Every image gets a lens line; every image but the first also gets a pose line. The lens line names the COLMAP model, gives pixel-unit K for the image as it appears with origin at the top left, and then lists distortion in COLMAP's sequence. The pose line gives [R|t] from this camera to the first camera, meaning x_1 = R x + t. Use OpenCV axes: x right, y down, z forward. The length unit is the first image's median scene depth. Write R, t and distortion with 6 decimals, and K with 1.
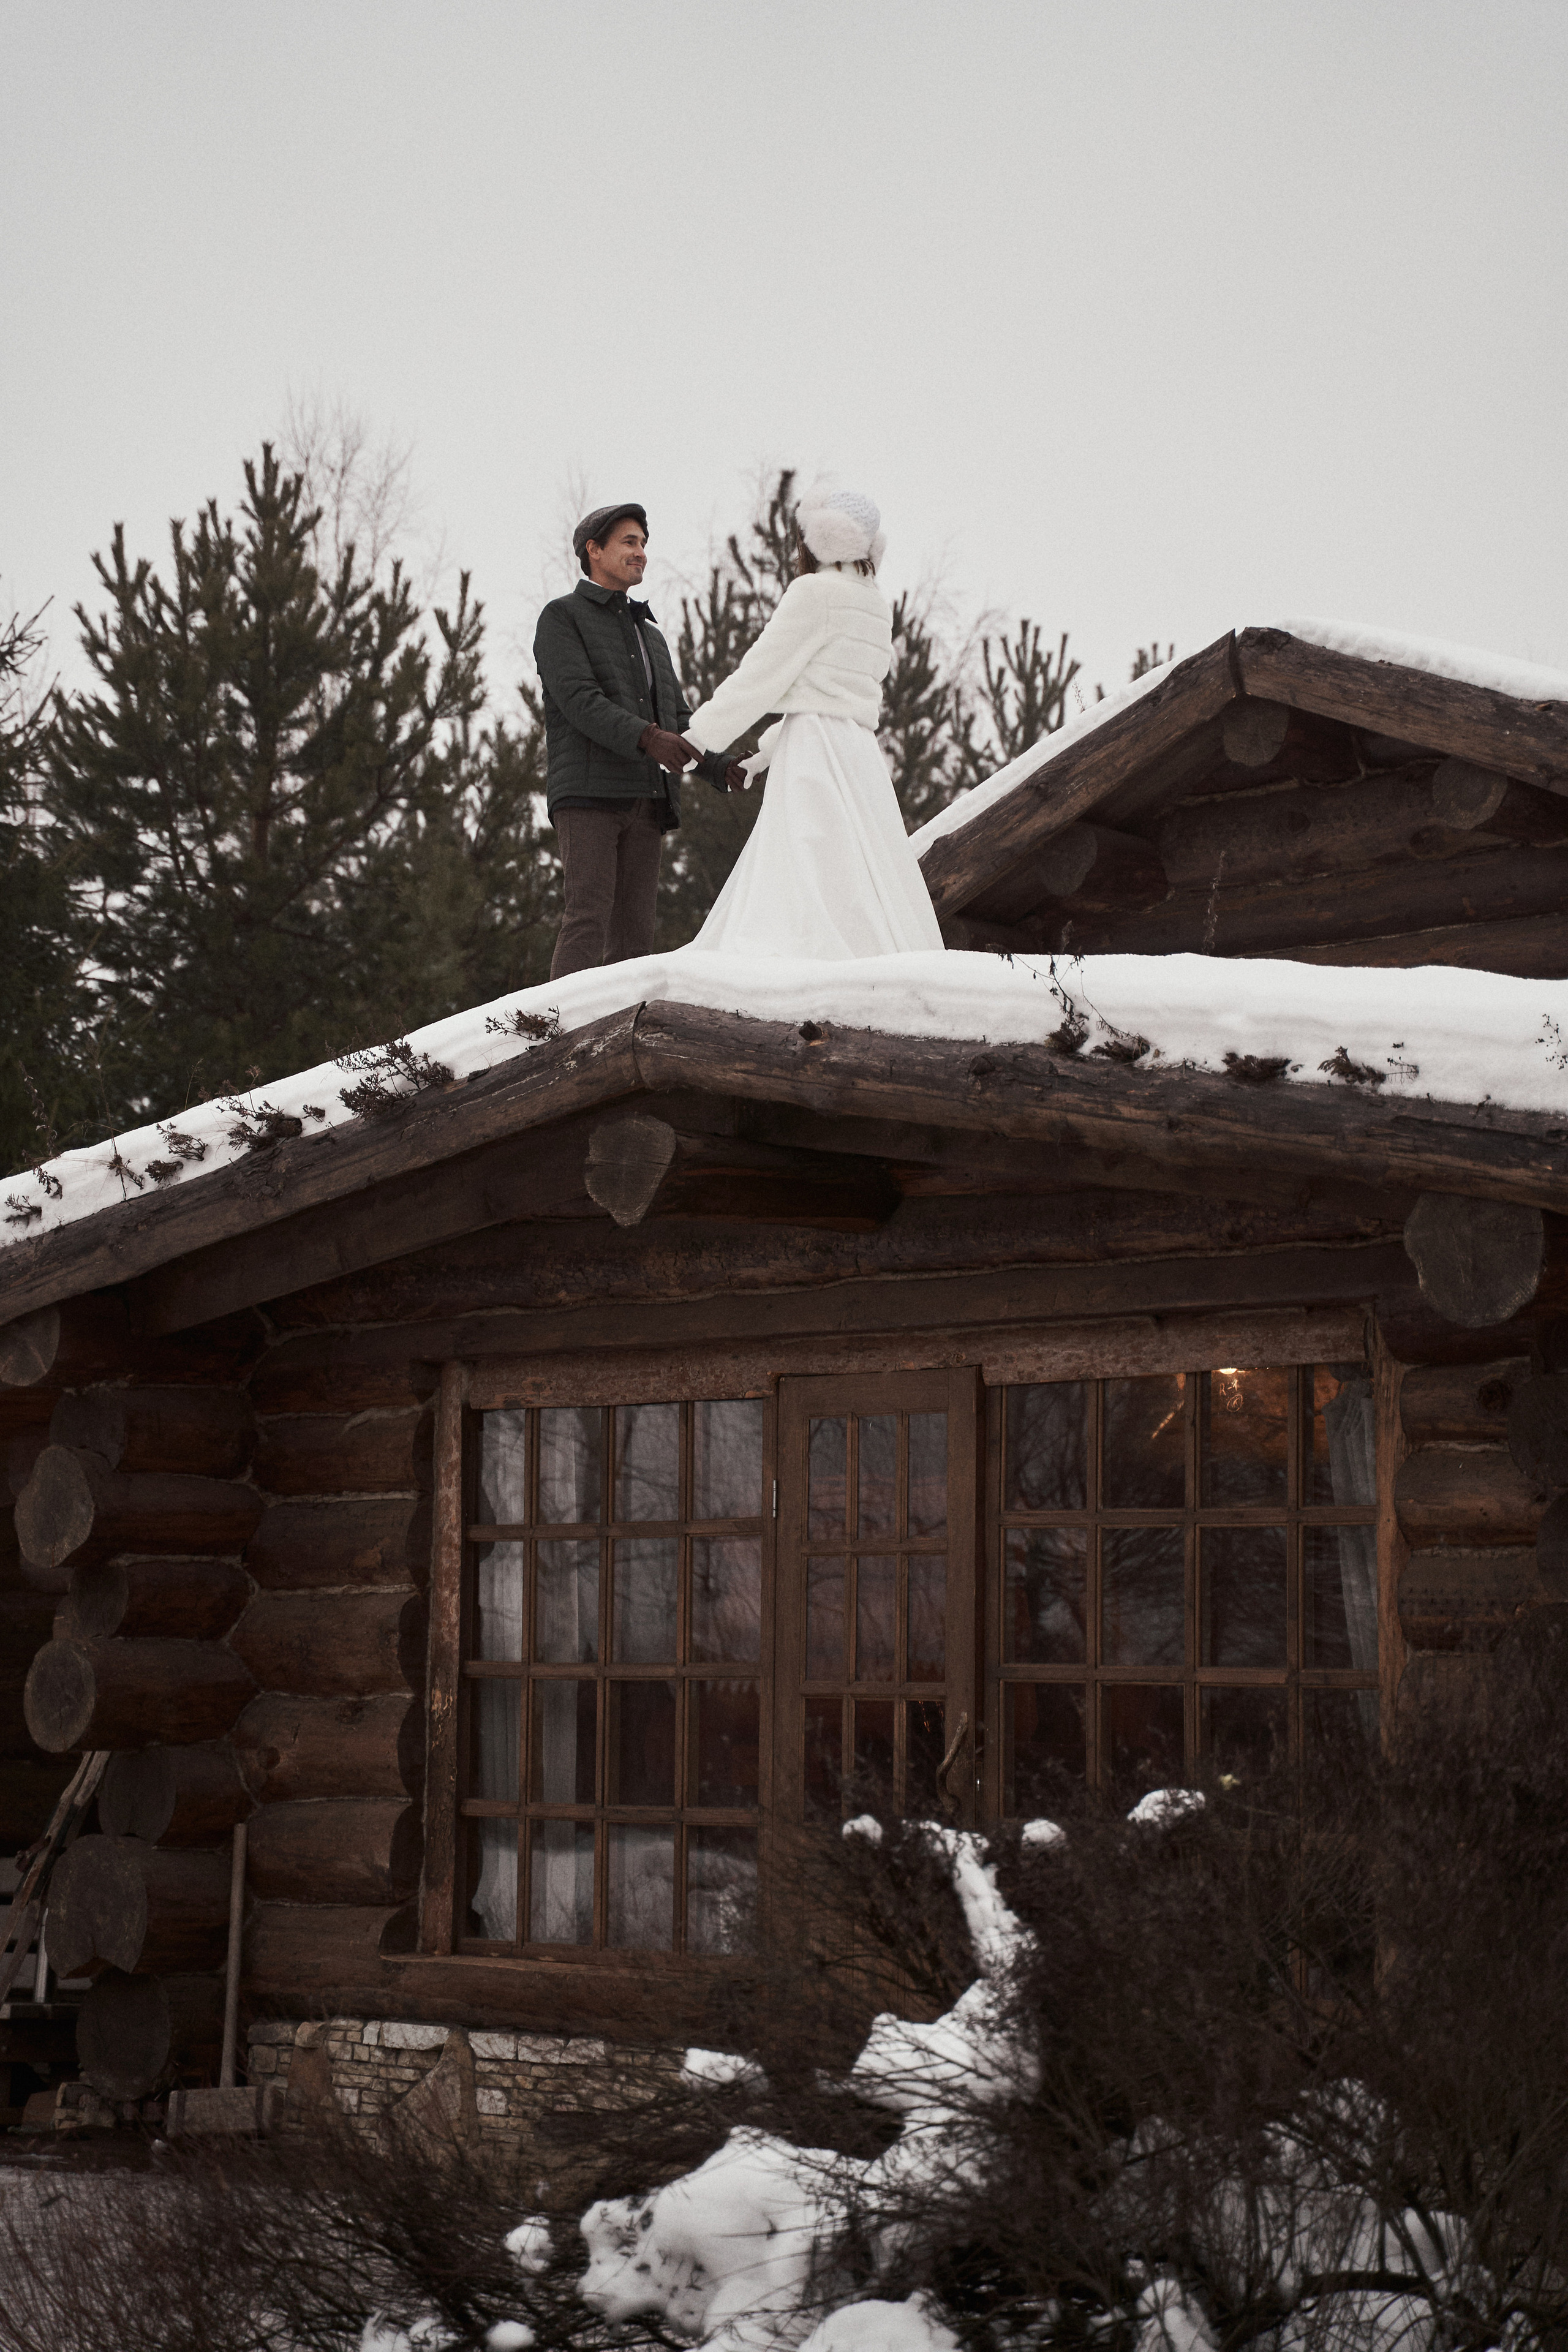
lens RADIAL K [[4835.6, 0, 773.7], [0, 4835.6, 1186.9], [0, 0, 1]] dist [0.324415, -0.057519]
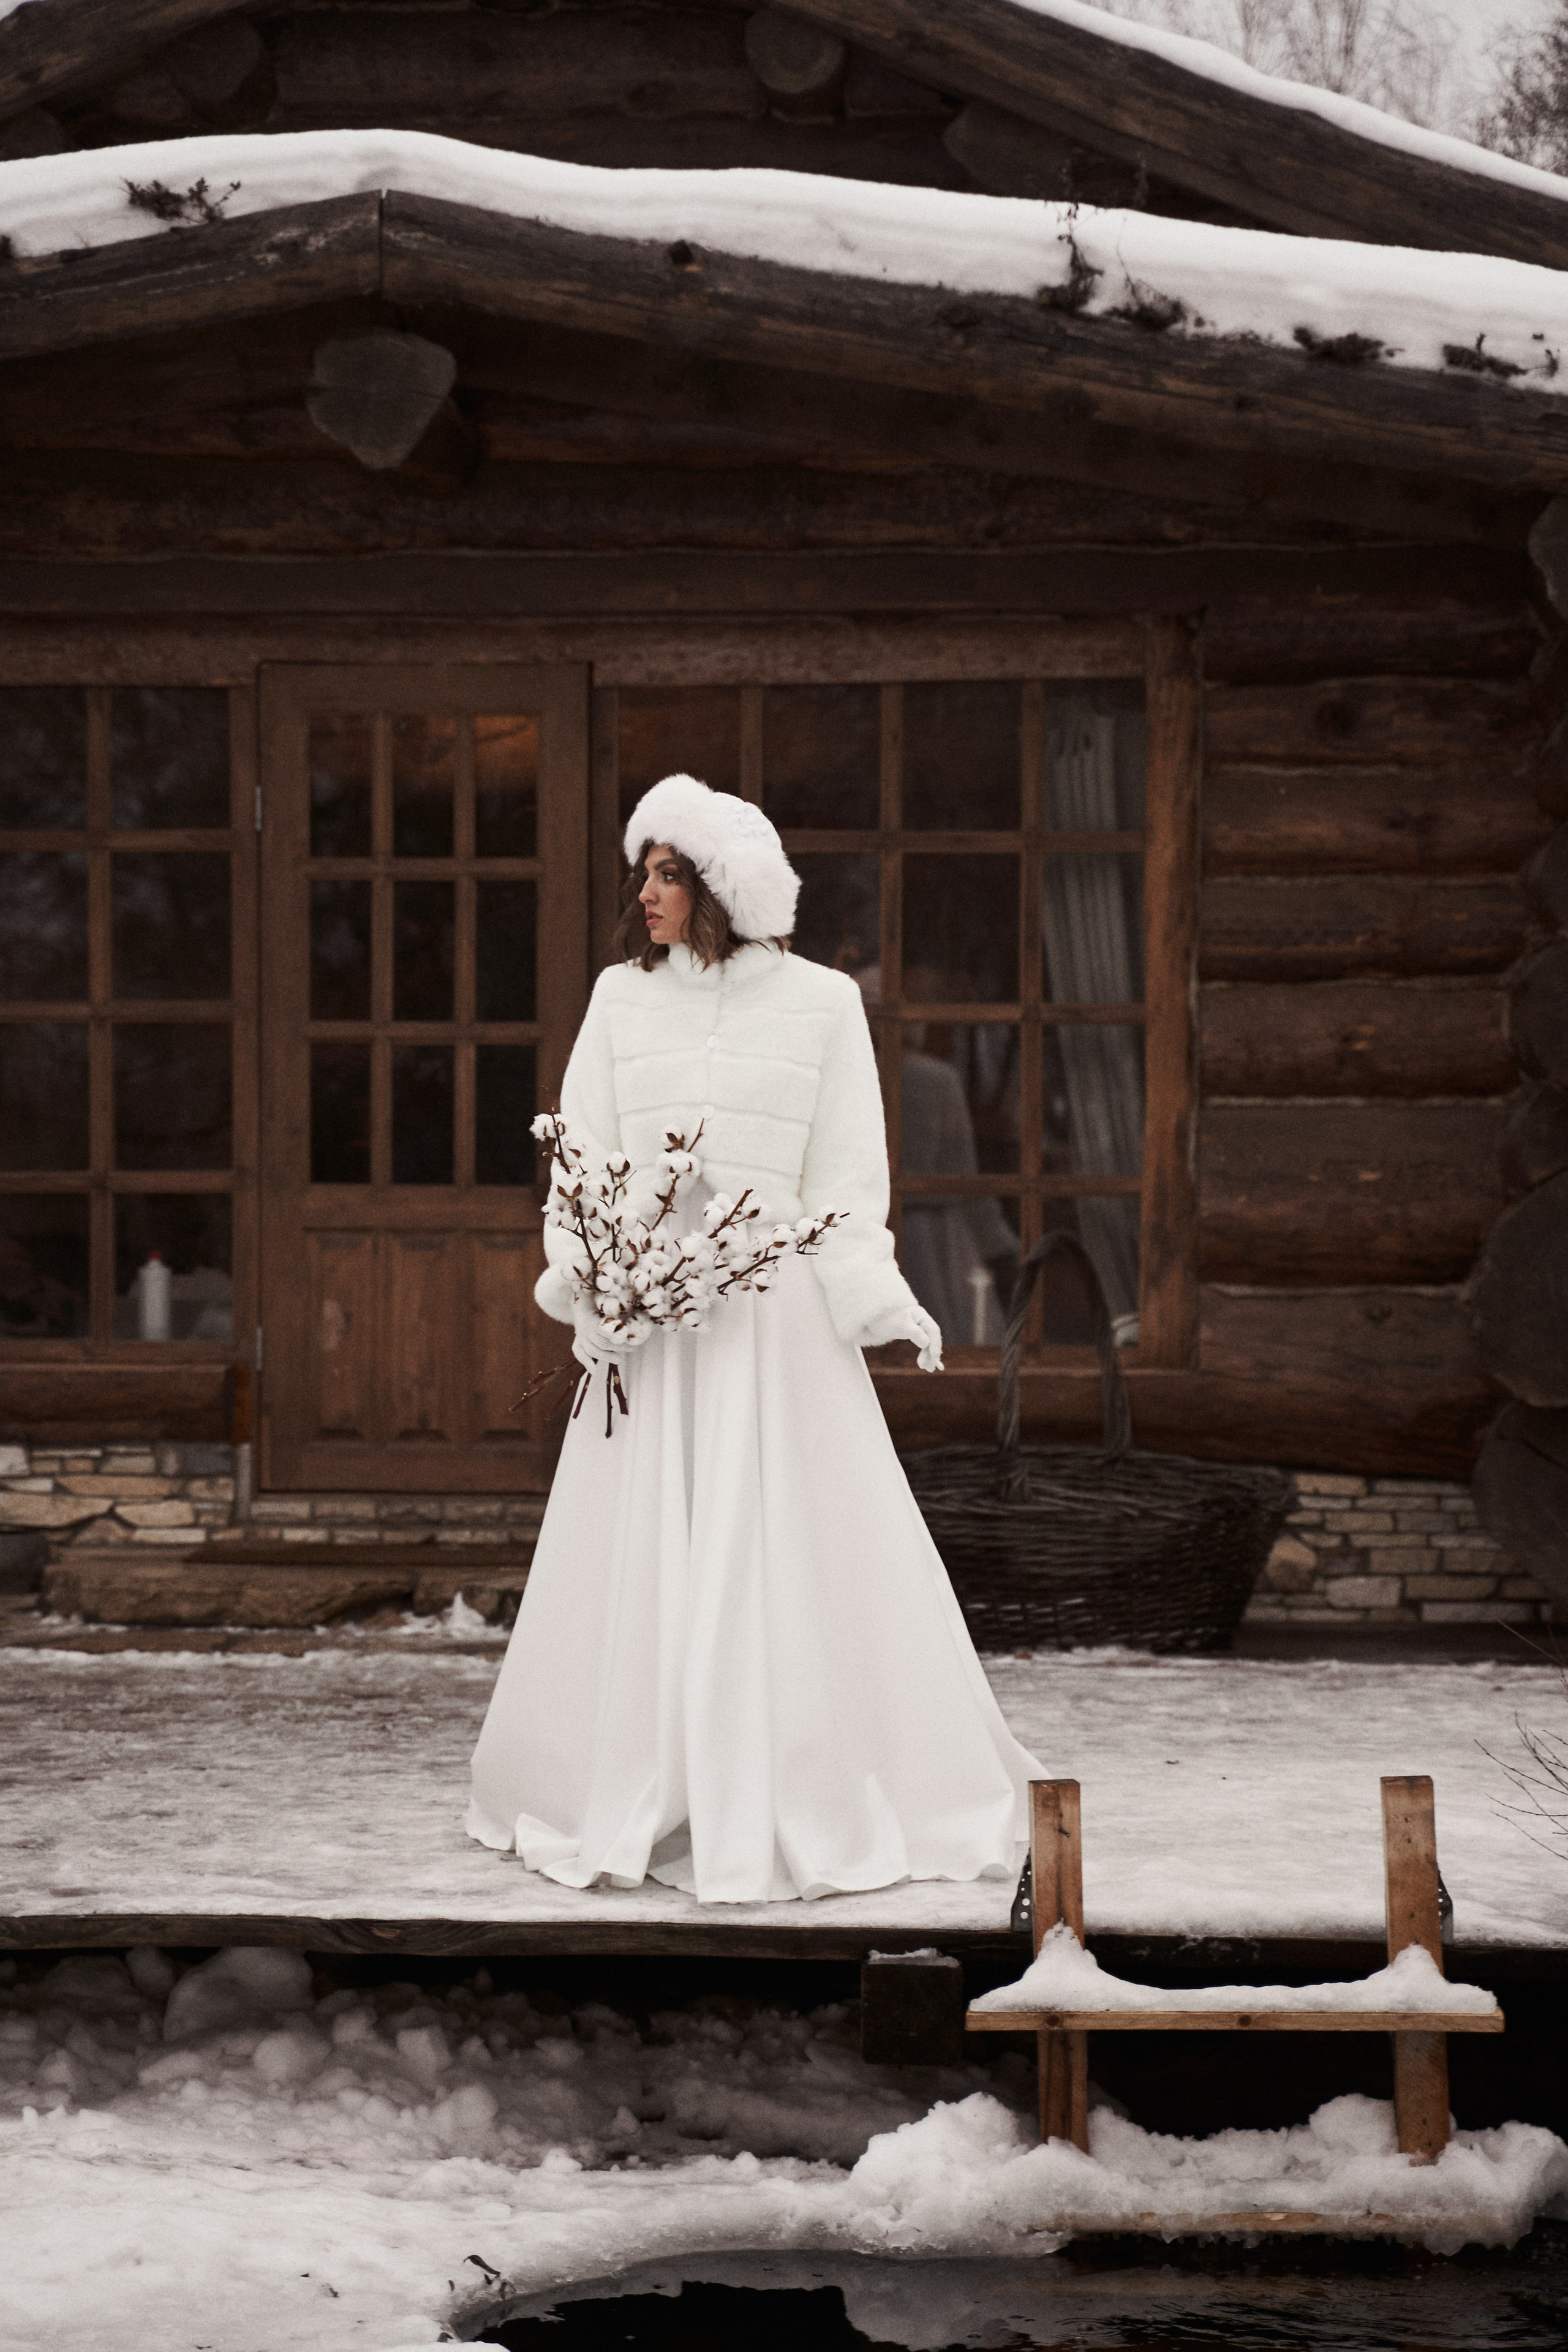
lens RADIAL K [[5266.9, 0, 857.1], [0, 5266.9, 1207.5], [0, 0, 1]] dist [0.335865, -0.219799]
pose [[0.745397, -0.016844, 0.666408, -0.524367], [-0.062484, 0.993514, 0.095002, 0.038411], [-0.663686, -0.112454, 0.739510, 0.235615]]
